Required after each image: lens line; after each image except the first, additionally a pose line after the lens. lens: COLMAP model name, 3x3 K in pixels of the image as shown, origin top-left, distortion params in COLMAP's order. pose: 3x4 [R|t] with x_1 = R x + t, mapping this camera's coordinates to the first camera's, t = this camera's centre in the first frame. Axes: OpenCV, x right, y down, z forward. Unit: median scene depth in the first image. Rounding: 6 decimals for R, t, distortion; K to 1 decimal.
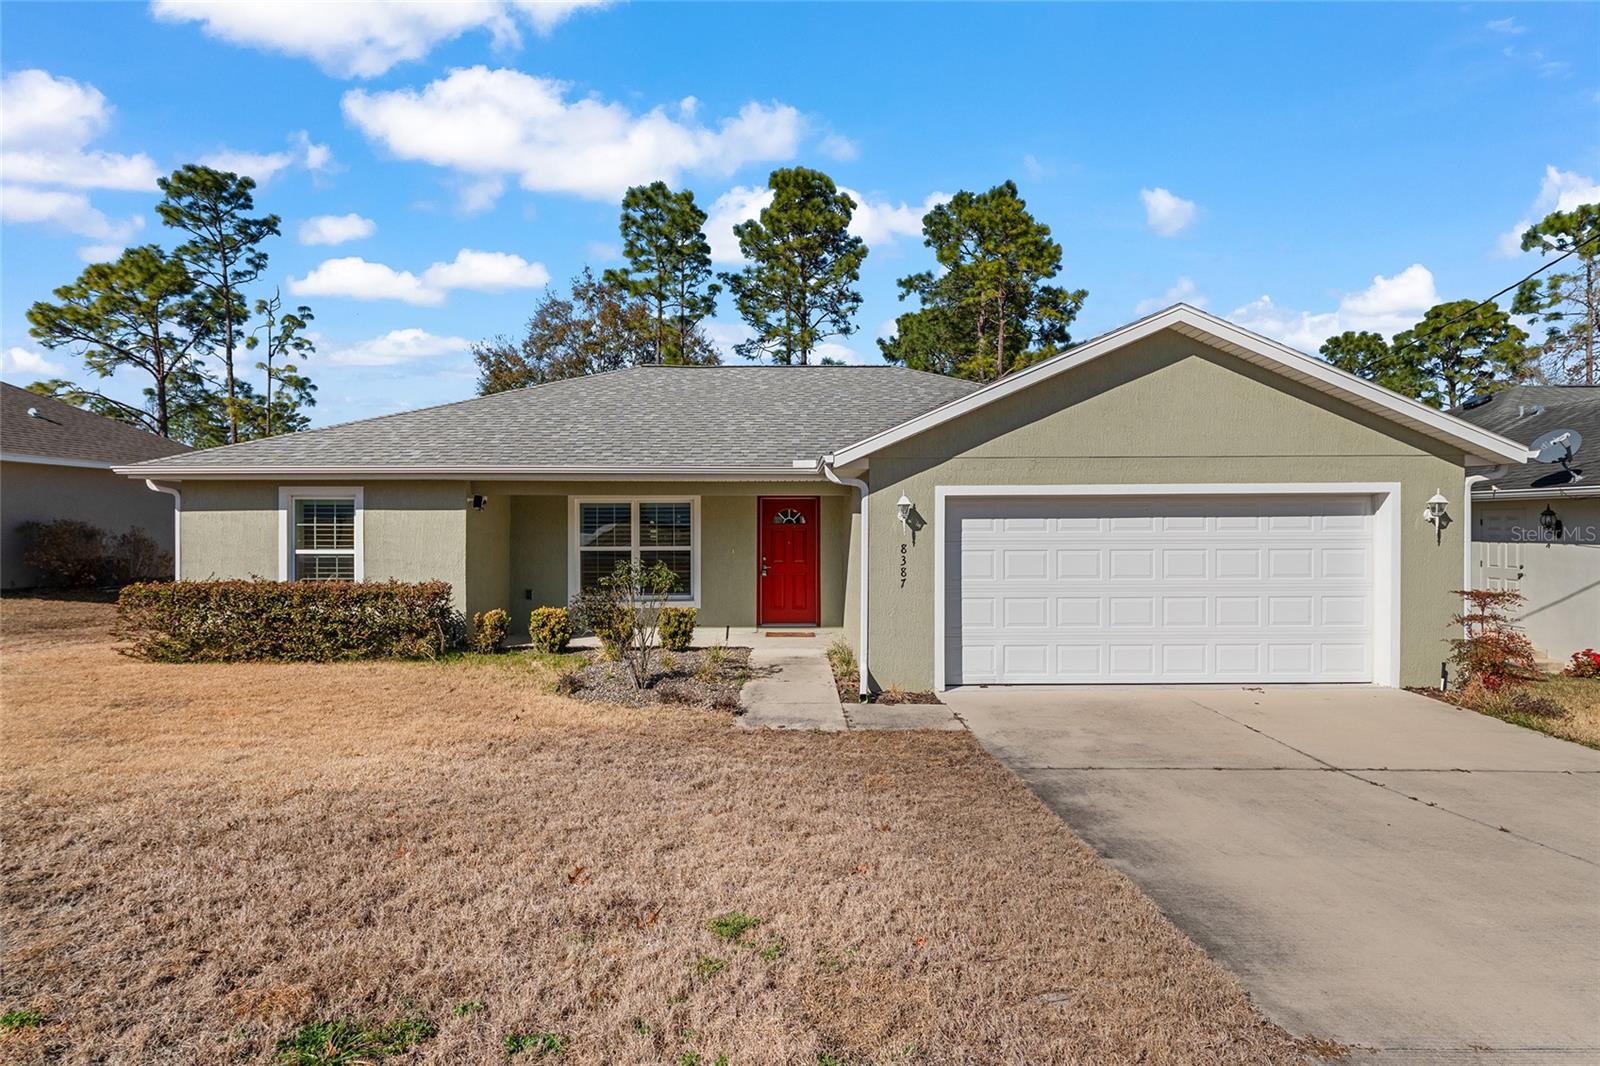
lens RADIAL K [[867.1, 0, 800.2], [0, 867.1, 517.0], [0, 0, 1]] dist [-0.000067, 0.000519]
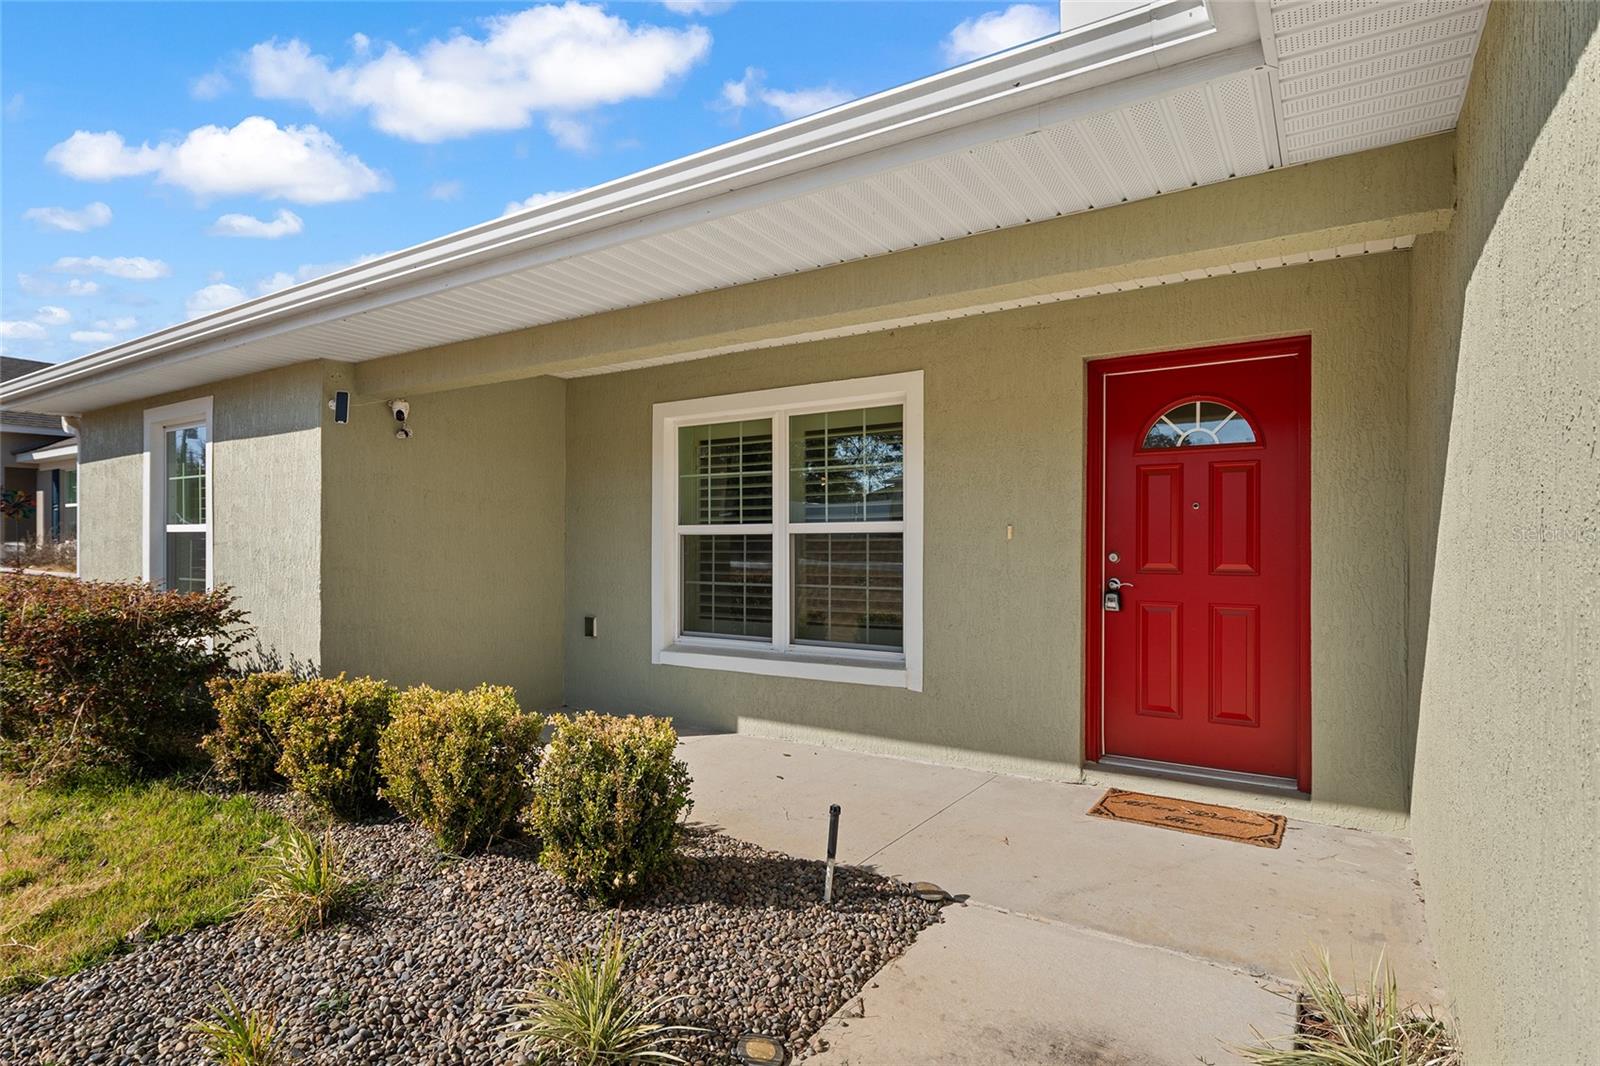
lens RADIAL K [[838.8, 0, 800.4], [0, 838.8, 538.1], [0, 0, 1]] dist [-0.001982, -0.000252]
pose [[0.831444, -0.001138, -0.555608, 0.012217], [0.004006, 0.999984, 0.003947, 0.013004], [0.555595, -0.005507, 0.831435, 0.222955]]
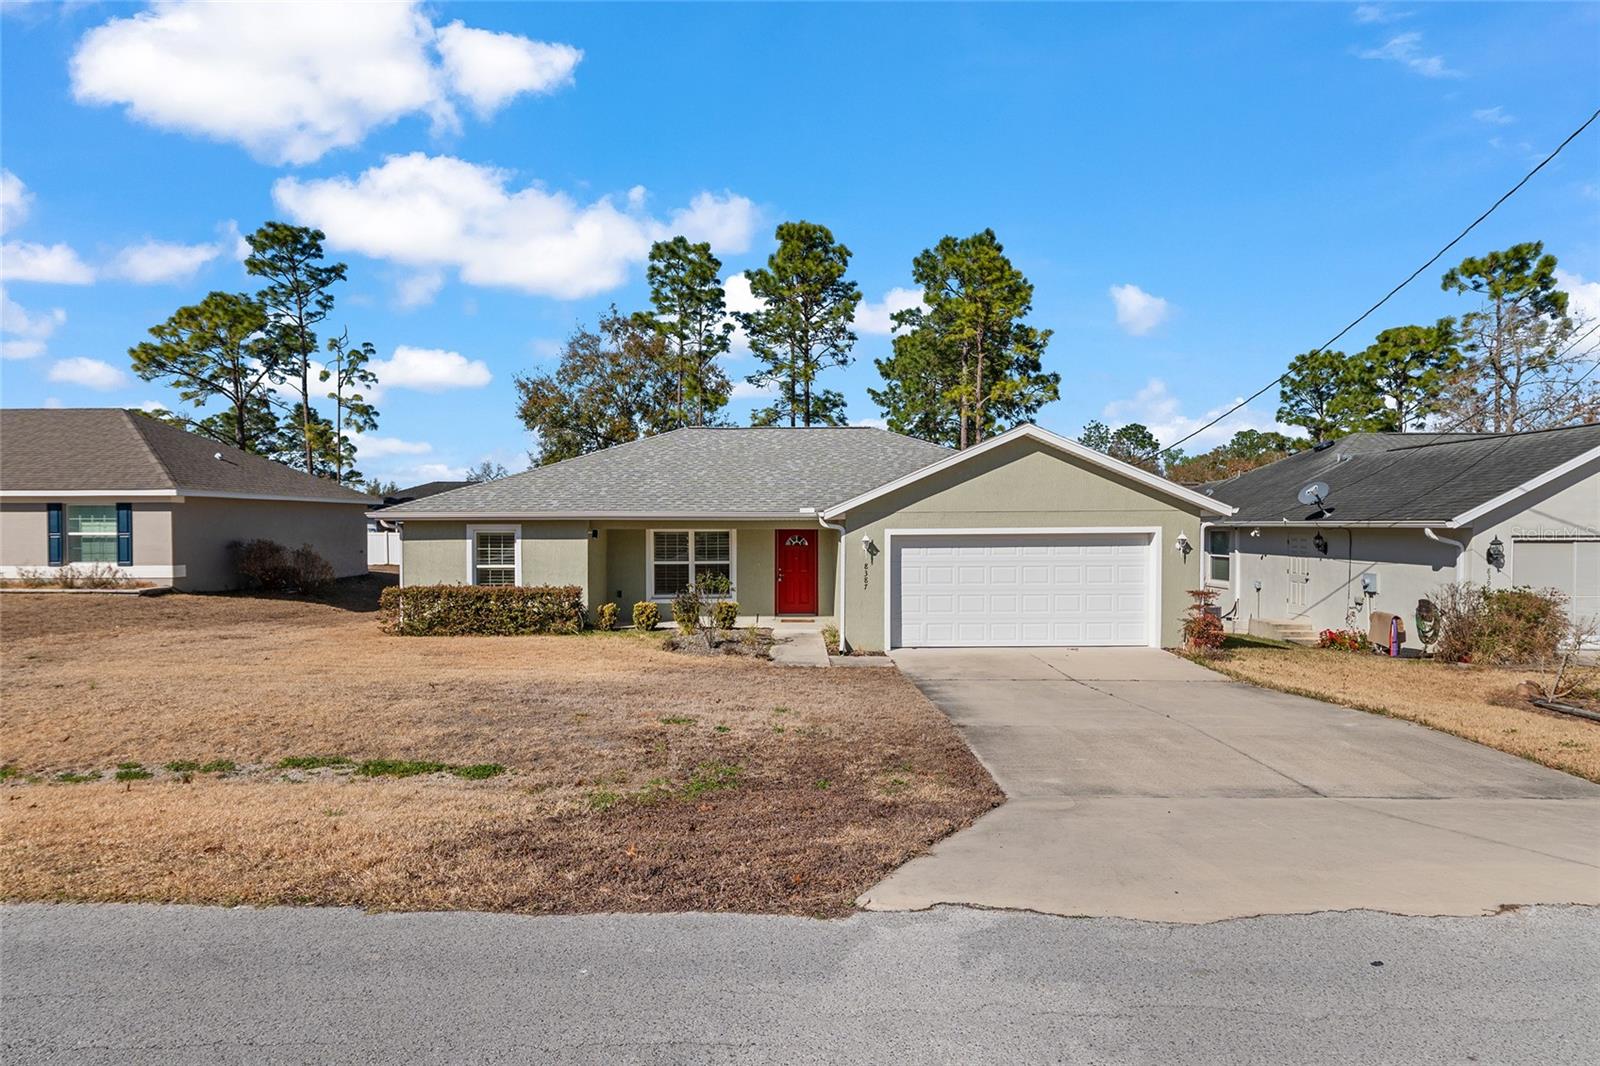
lens RADIAL K [[872.5, 0, 798.2], [0, 872.5, 527.0], [0, 0, 1]] dist [0.001836, 0.000612]
pose [[0.999982, -0.001709, -0.005740, -0.000579], [0.001770, 0.999942, 0.010657, -0.012975], [0.005722, -0.010667, 0.999927, -0.155805]]
